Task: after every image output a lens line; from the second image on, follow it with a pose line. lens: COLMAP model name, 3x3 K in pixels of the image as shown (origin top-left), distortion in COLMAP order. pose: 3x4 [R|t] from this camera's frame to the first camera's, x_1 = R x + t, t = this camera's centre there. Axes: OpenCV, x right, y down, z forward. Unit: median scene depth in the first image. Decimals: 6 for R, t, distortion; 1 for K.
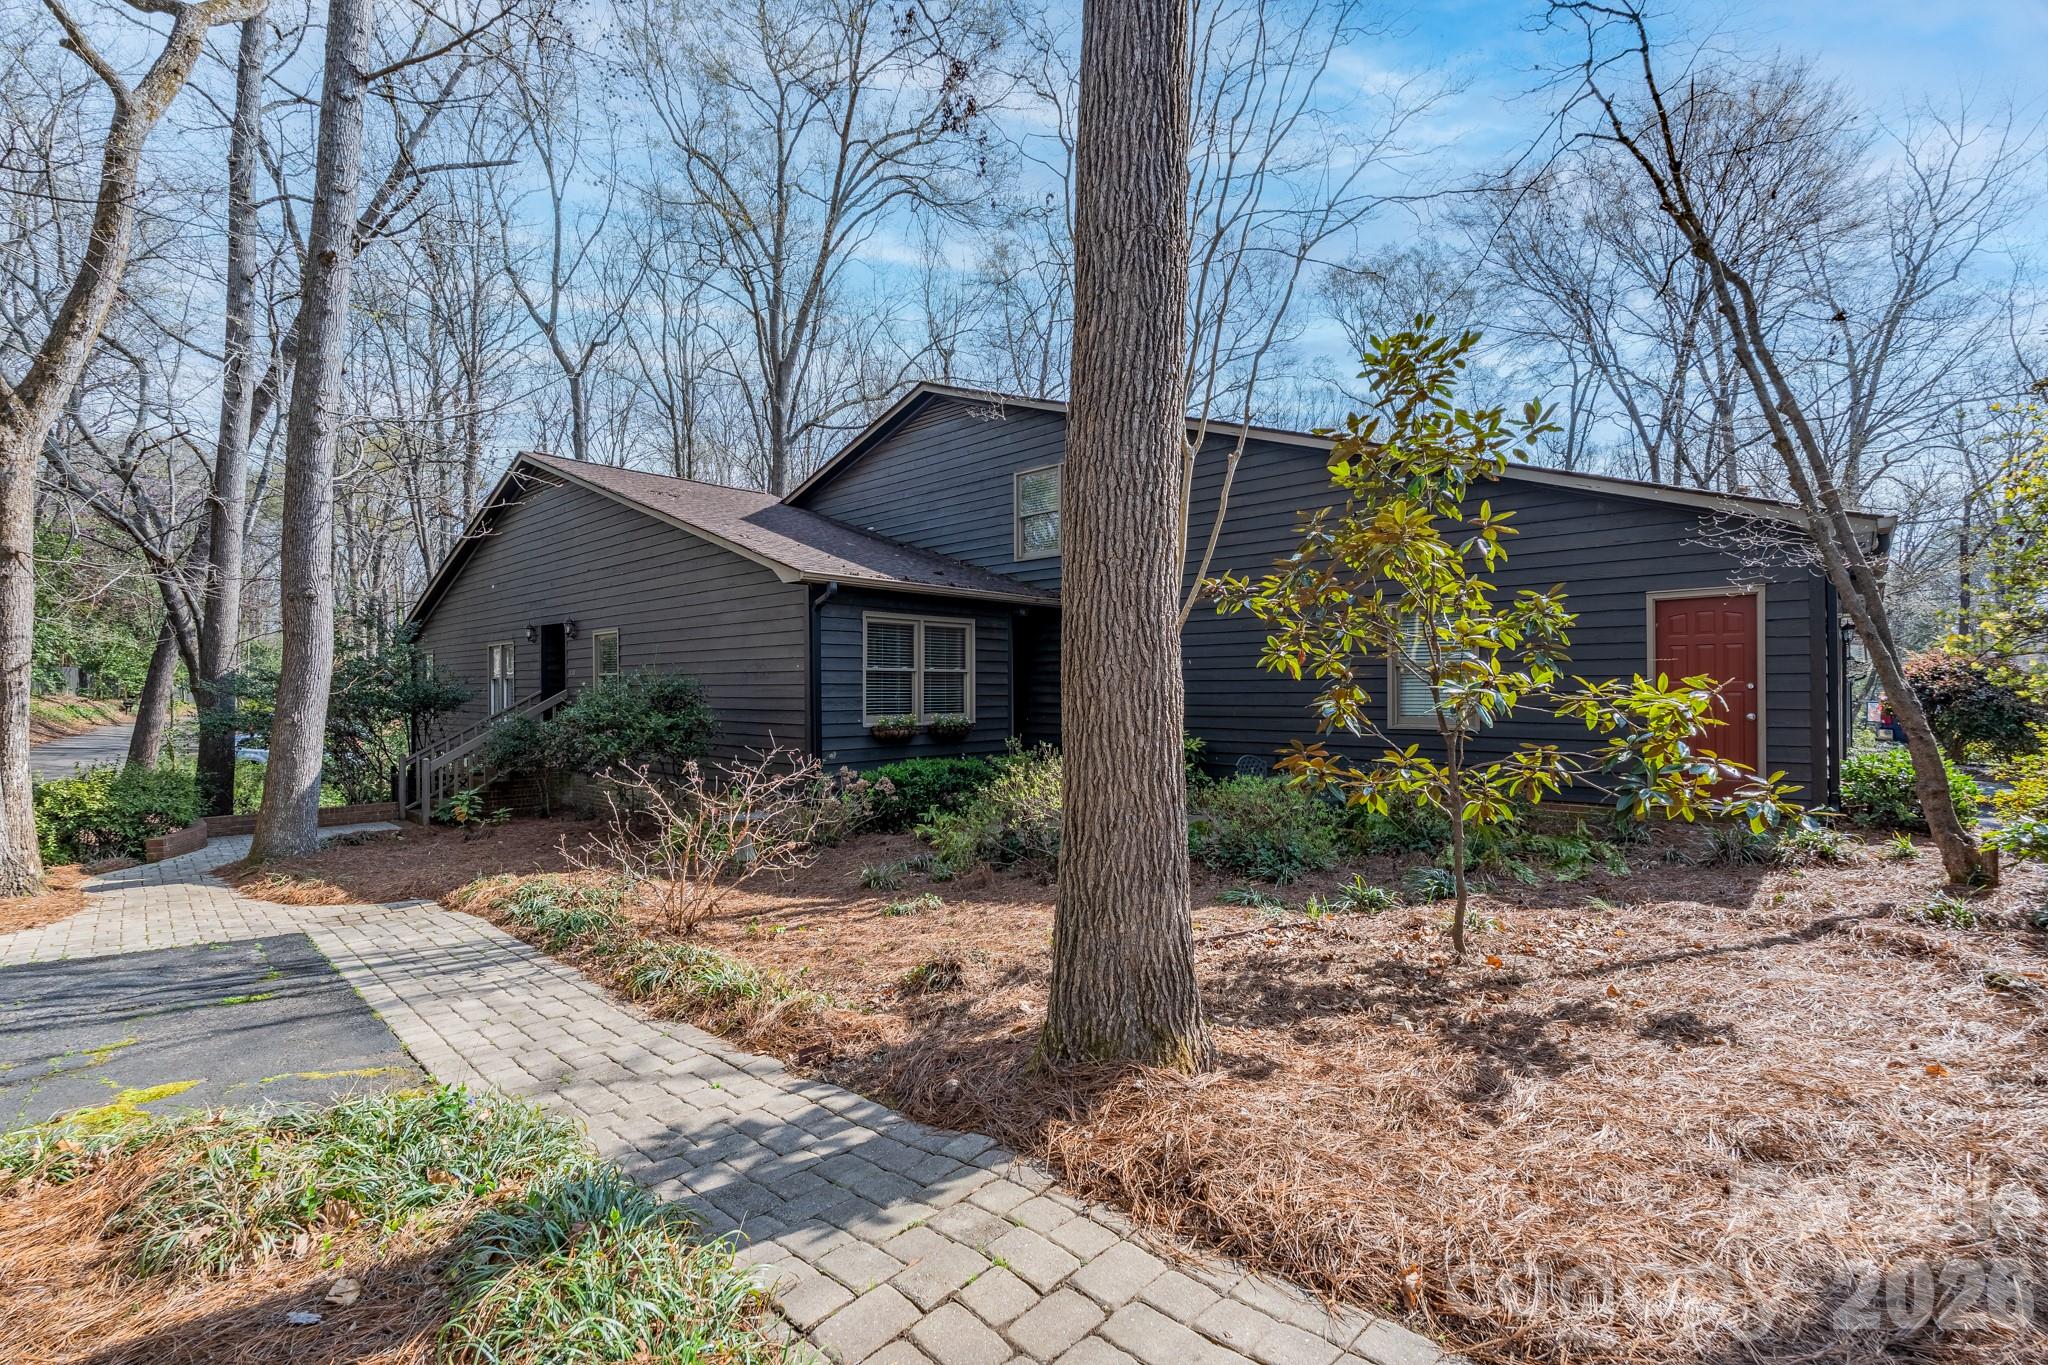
lens RADIAL K [[923.5, 0, 1014.3], [0, 923.5, 686.7], [0, 0, 1]] dist [0.000638, 0.000241]
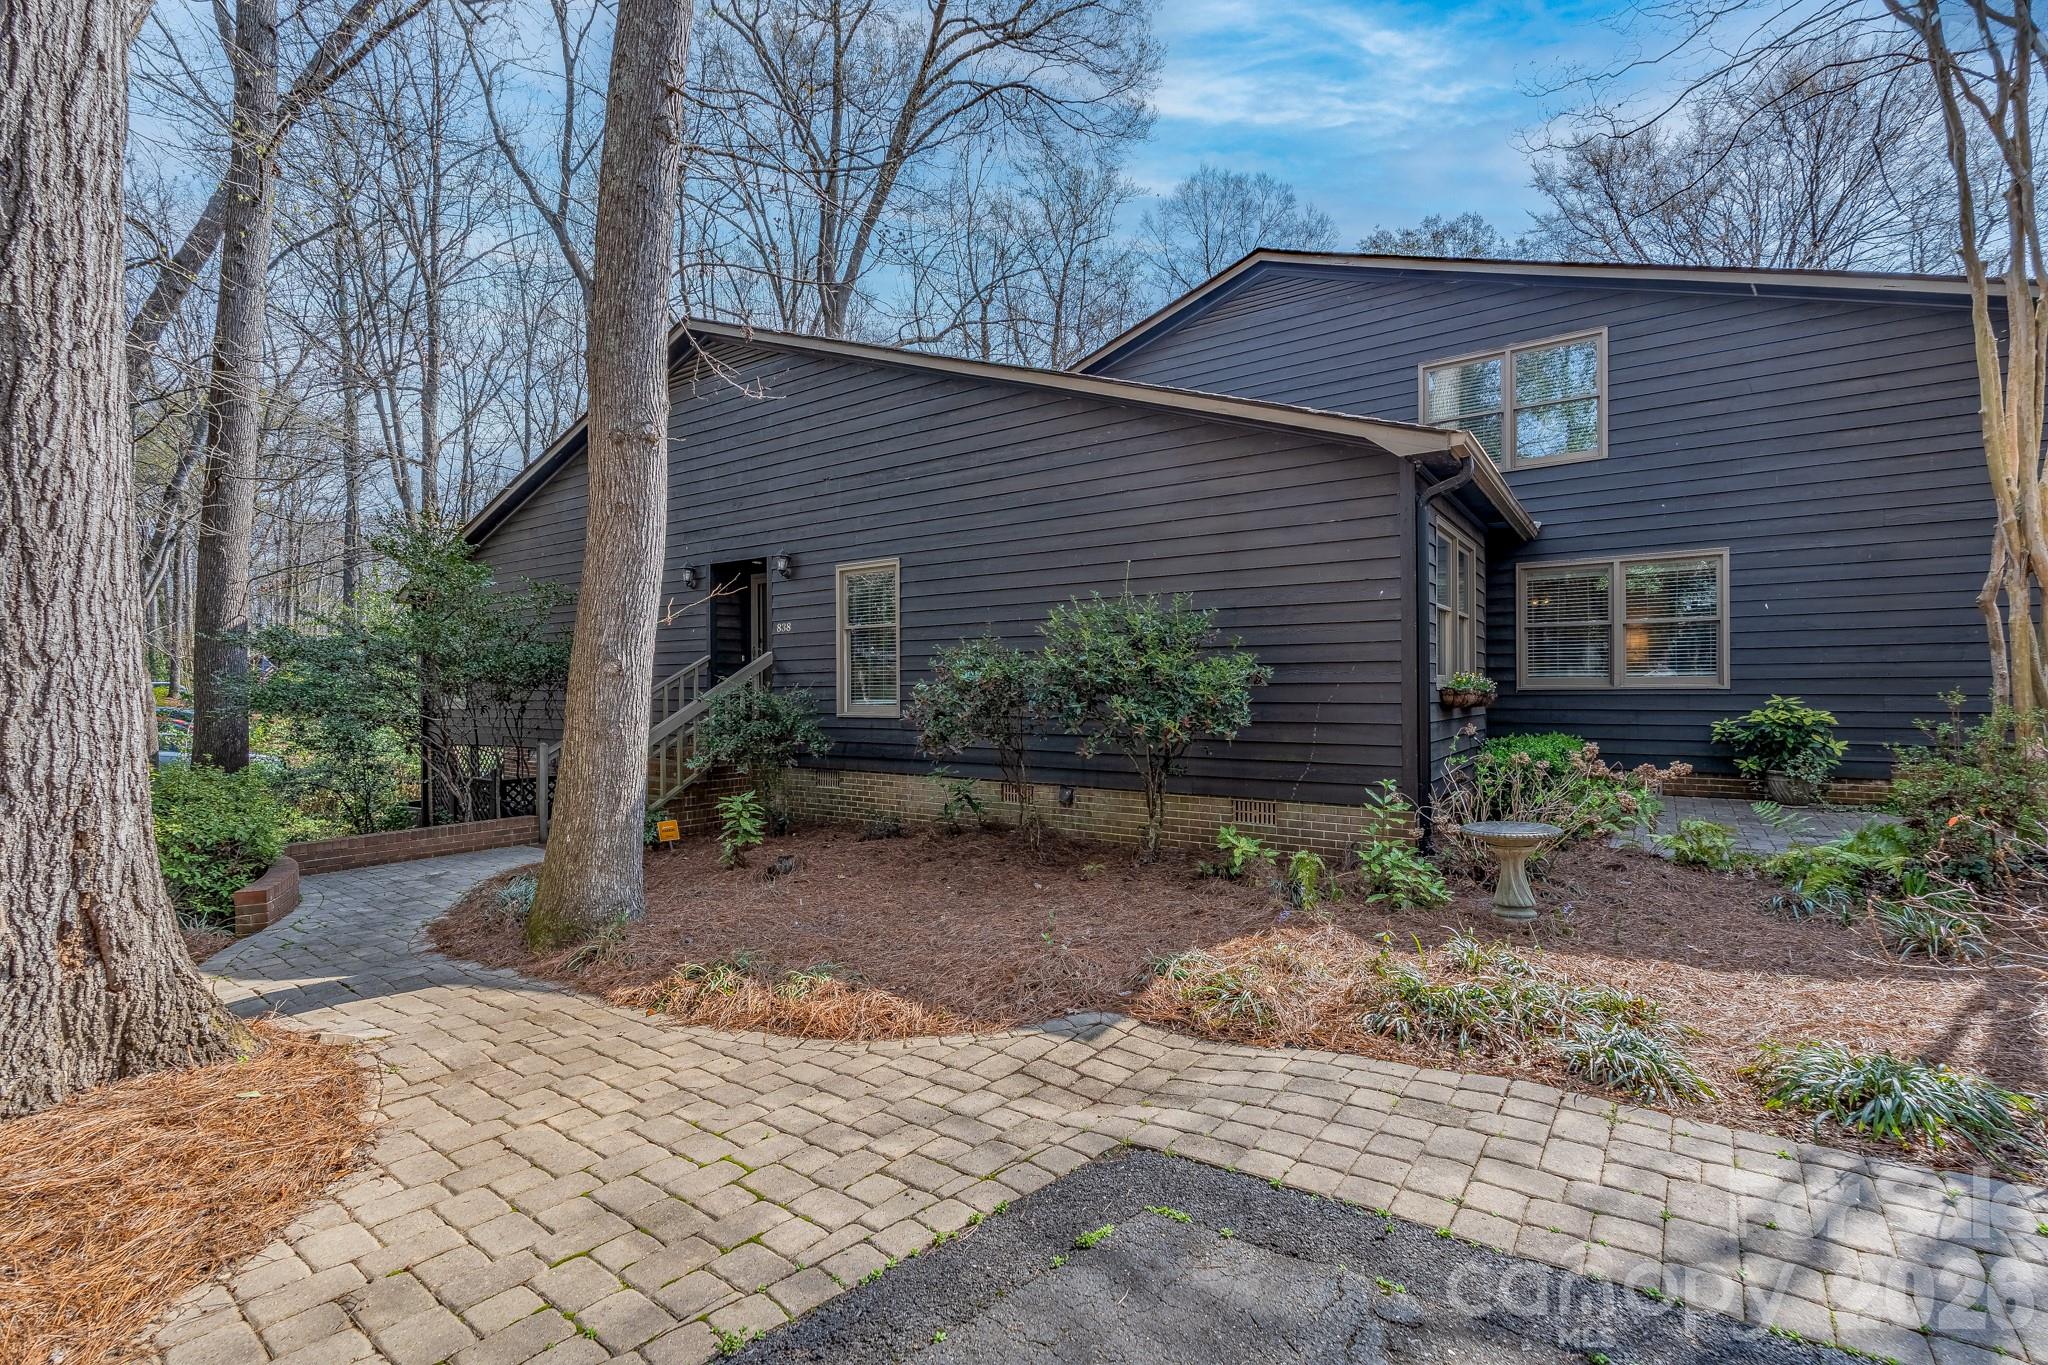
lens RADIAL K [[923.5, 0, 1032.6], [0, 923.5, 684.7], [0, 0, 1]] dist [0.000638, 0.000241]
pose [[0.990620, 0.000066, 0.136649, -0.362214], [-0.000104, 1.000000, 0.000271, 0.026486], [-0.136649, -0.000283, 0.990620, 0.258454]]
